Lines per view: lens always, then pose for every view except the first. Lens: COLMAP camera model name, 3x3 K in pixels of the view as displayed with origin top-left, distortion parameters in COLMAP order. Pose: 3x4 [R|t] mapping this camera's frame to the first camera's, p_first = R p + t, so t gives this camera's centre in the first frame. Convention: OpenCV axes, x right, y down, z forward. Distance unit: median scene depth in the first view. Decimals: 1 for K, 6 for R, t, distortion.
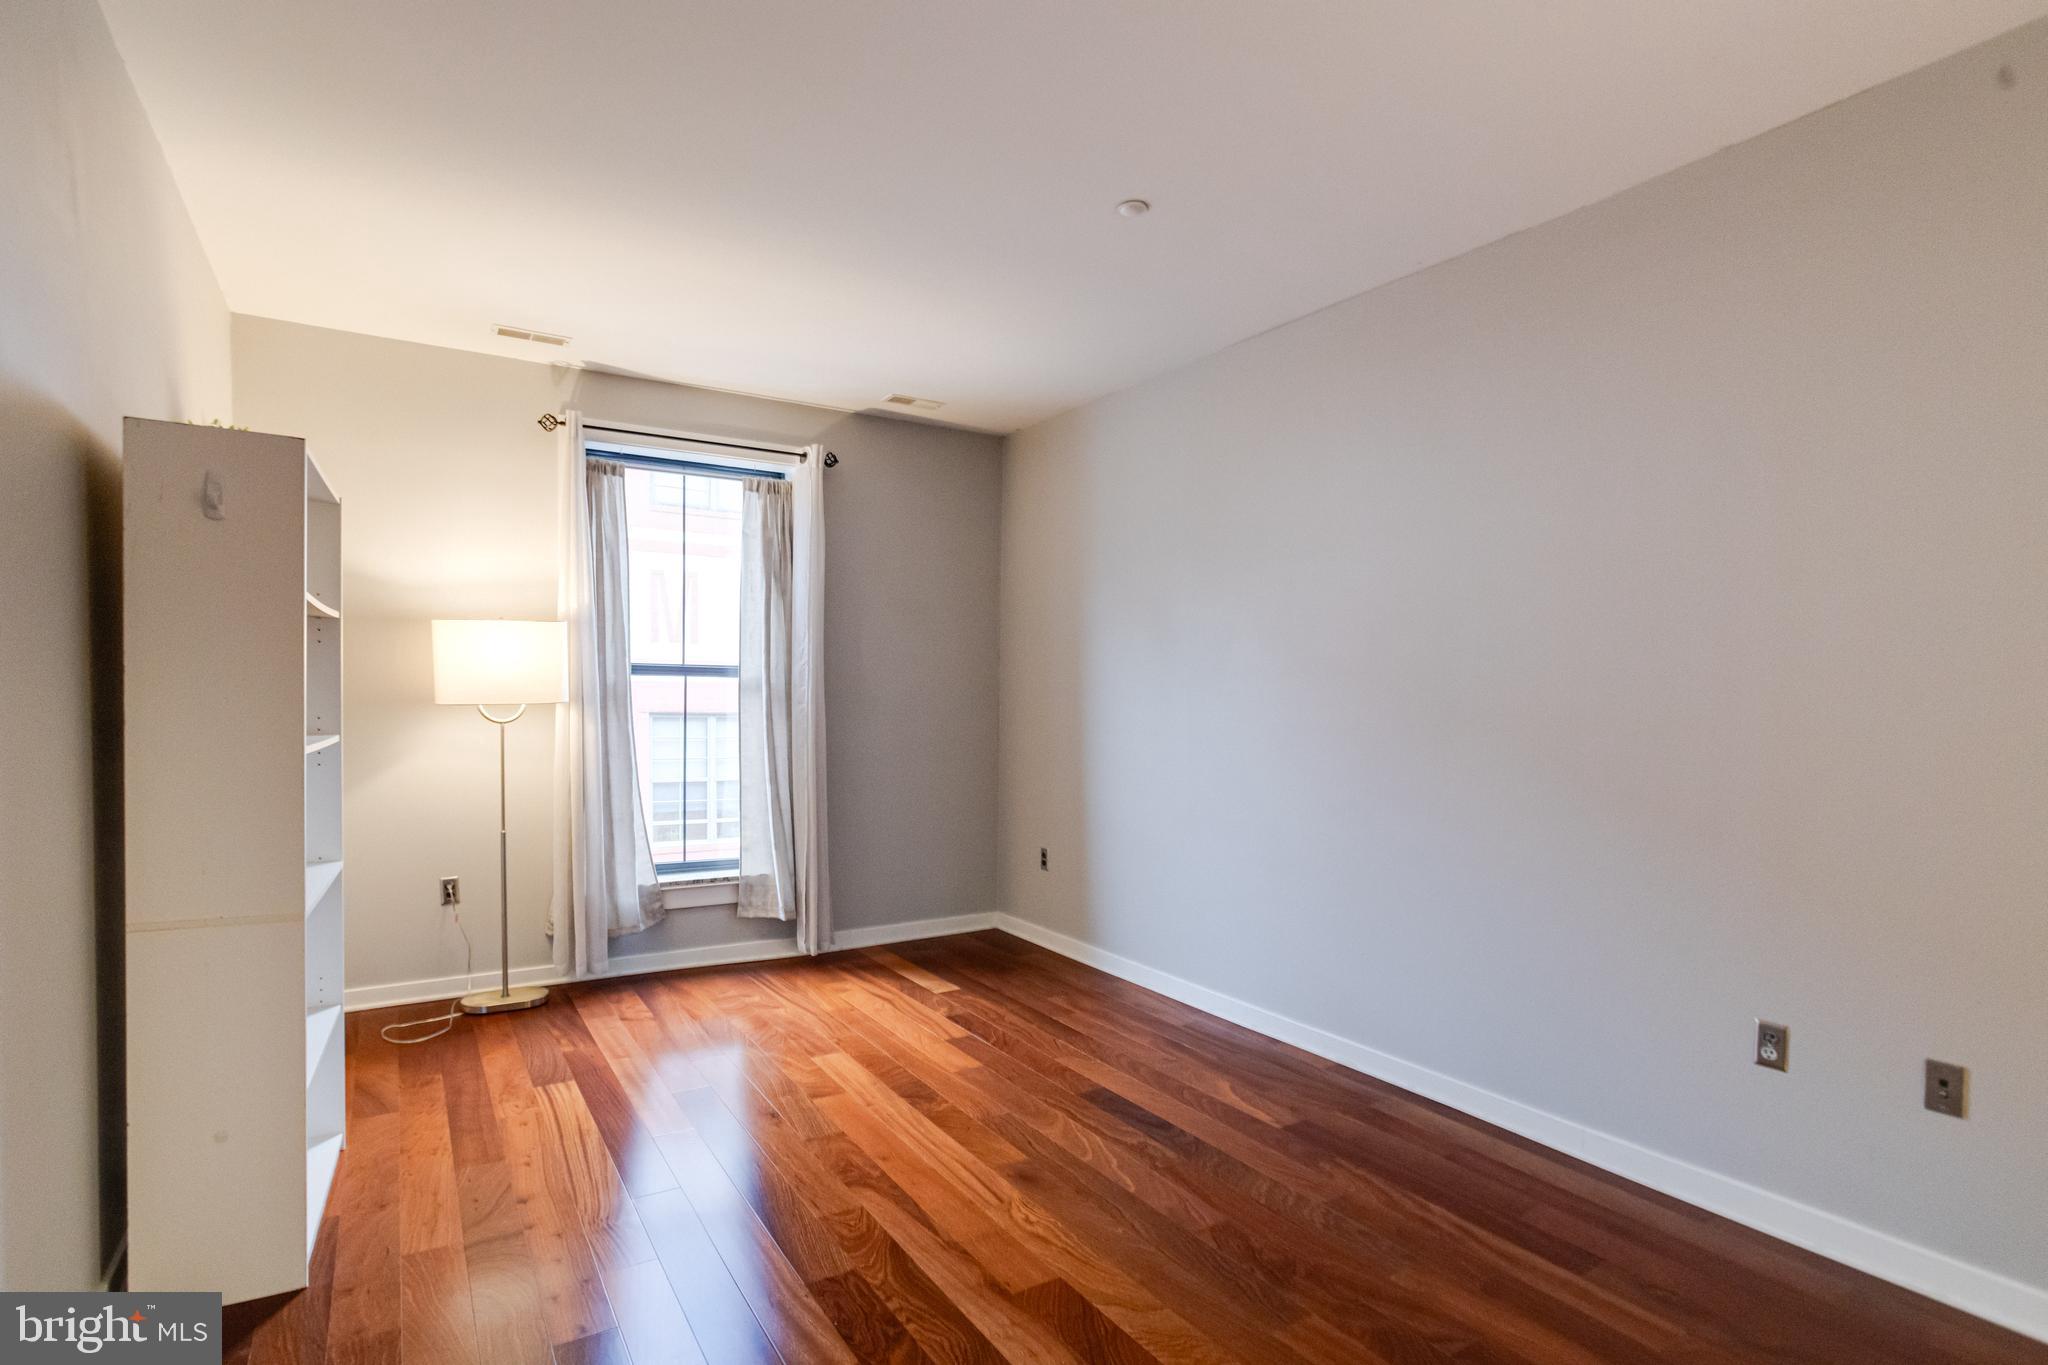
lens RADIAL K [[1009.2, 0, 1021.5], [0, 1009.2, 720.7], [0, 0, 1]] dist [-0.001107, 0.000138]
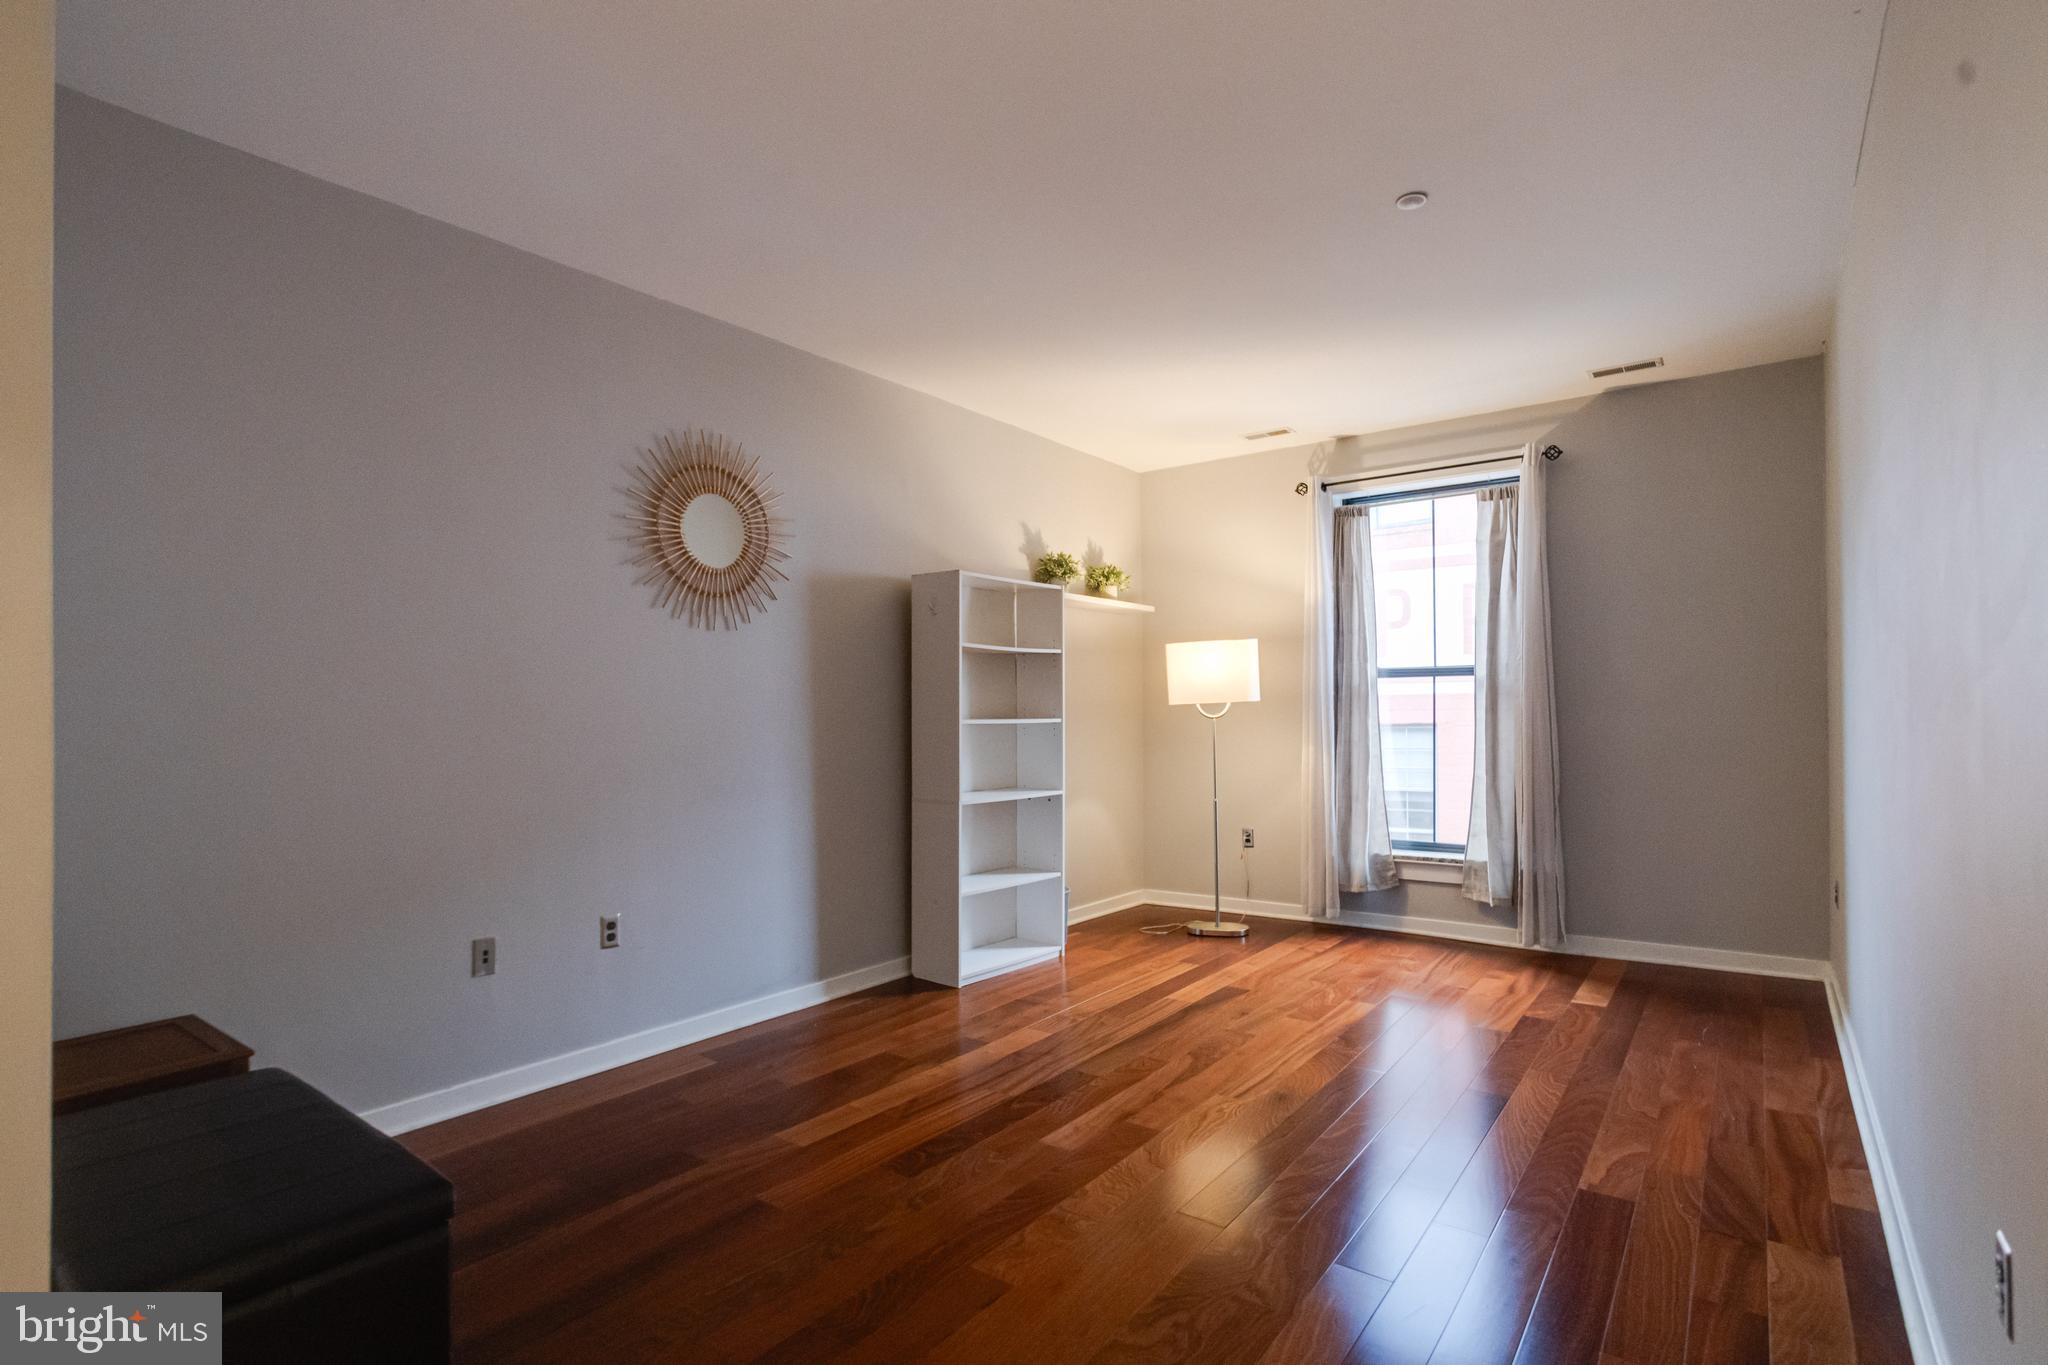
lens RADIAL K [[1009.2, 0, 1021.5], [0, 1009.2, 720.7], [0, 0, 1]] dist [-0.001107, 0.000138]
pose [[0.380024, -0.001579, -0.924975, 0.566734], [-0.003520, 0.999989, -0.003154, 0.010123], [0.924970, 0.004455, 0.380014, 0.155407]]
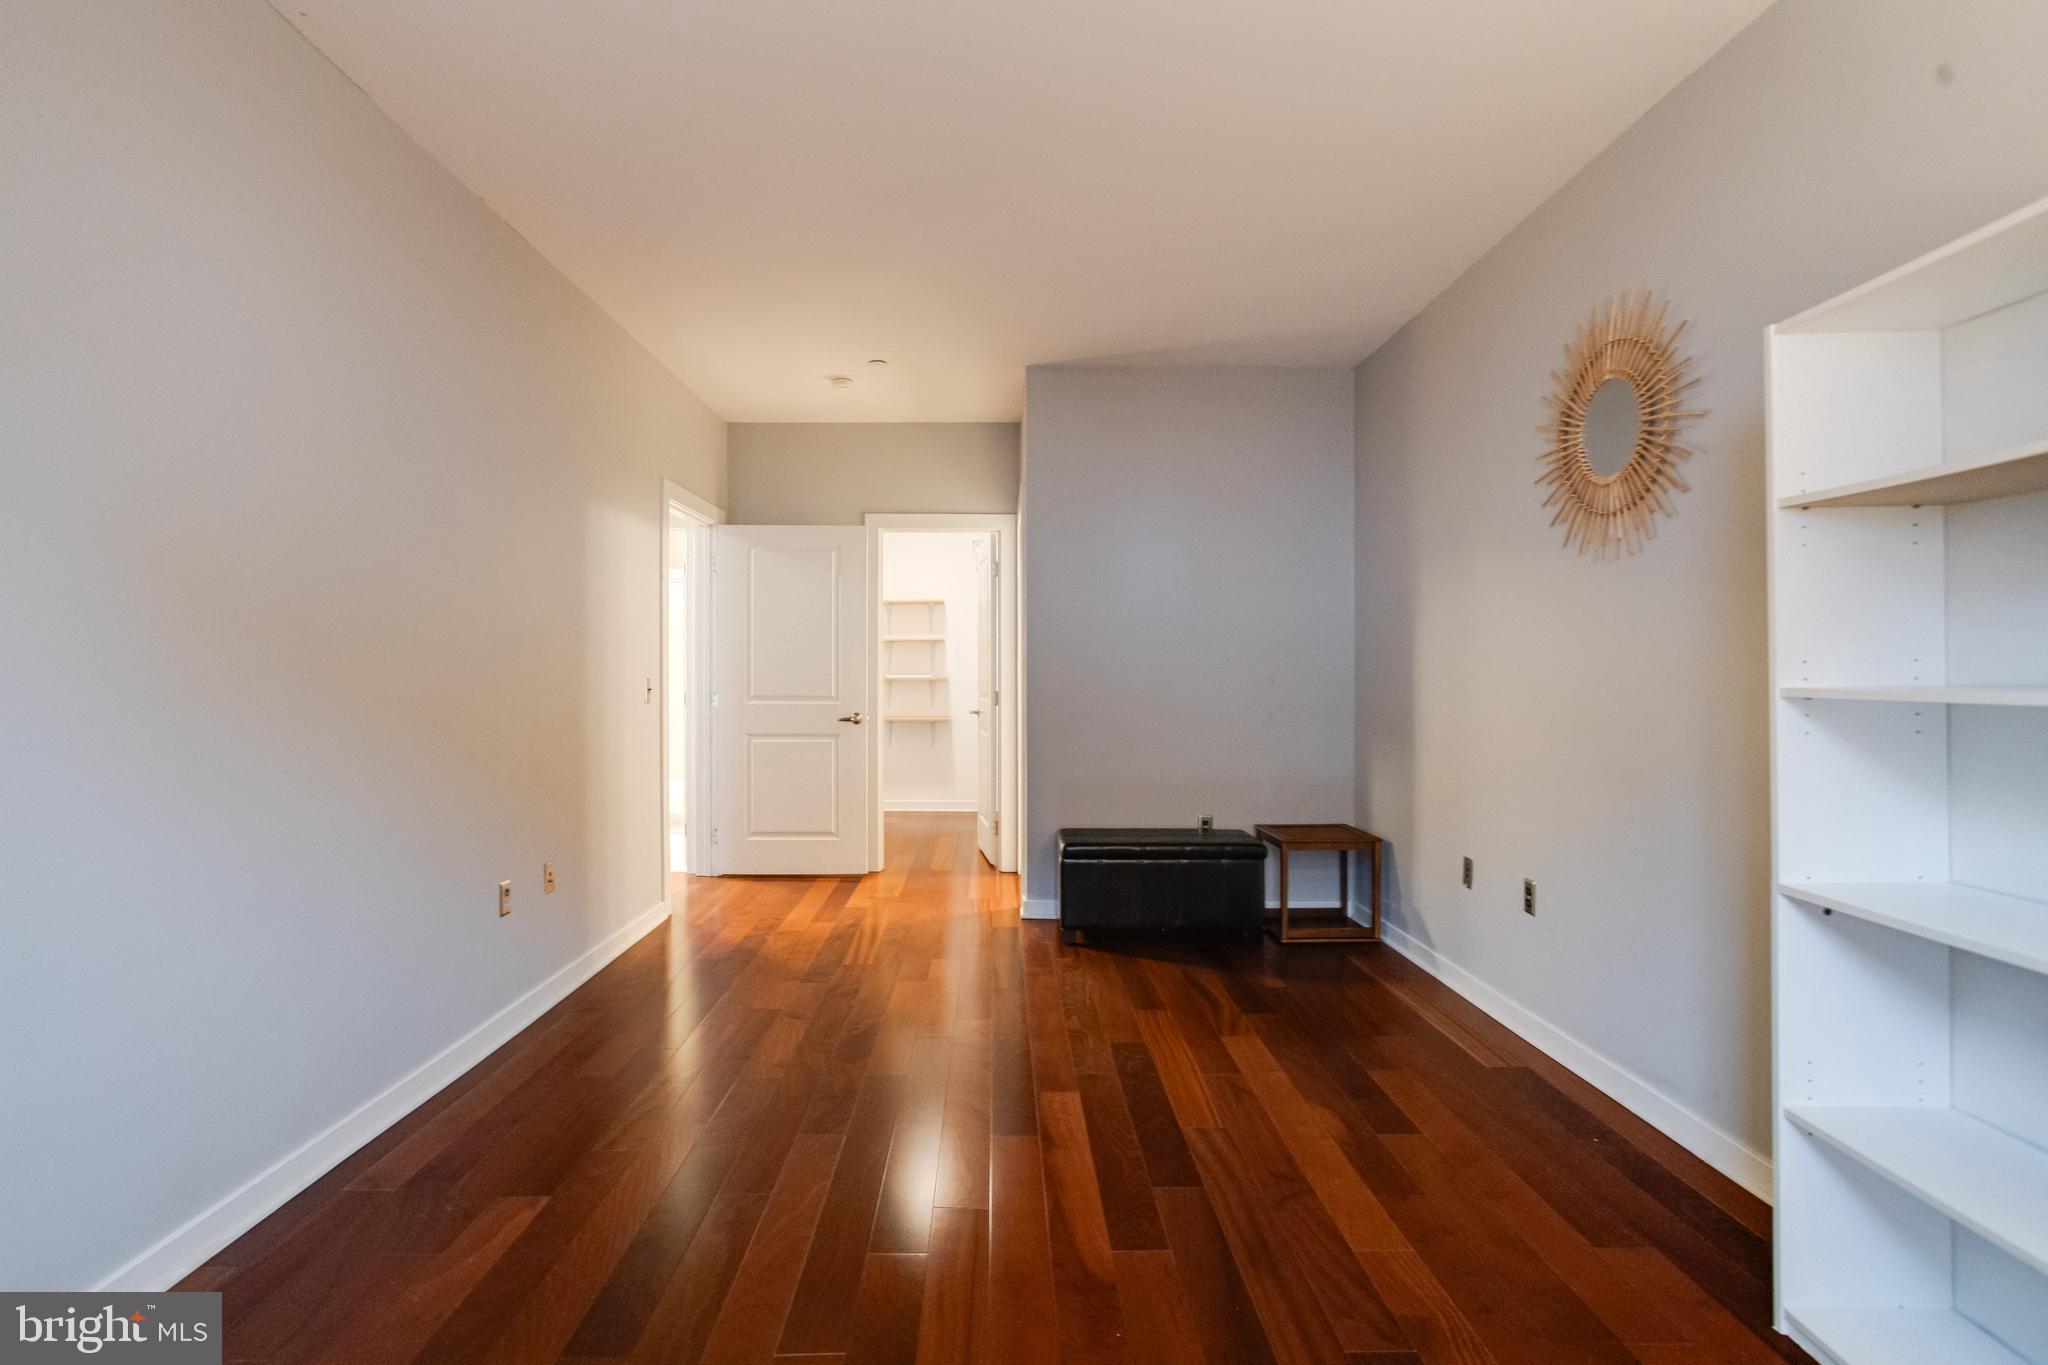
lens RADIAL K [[1035.4, 0, 968.9], [0, 1035.4, 625.4], [0, 0, 1]] dist [-0.001116, -0.000075]
pose [[-0.841102, 0.014698, 0.540677, -0.287284], [-0.001086, 0.999583, -0.028863, -0.004744], [-0.540876, -0.024864, -0.840735, 0.977533]]
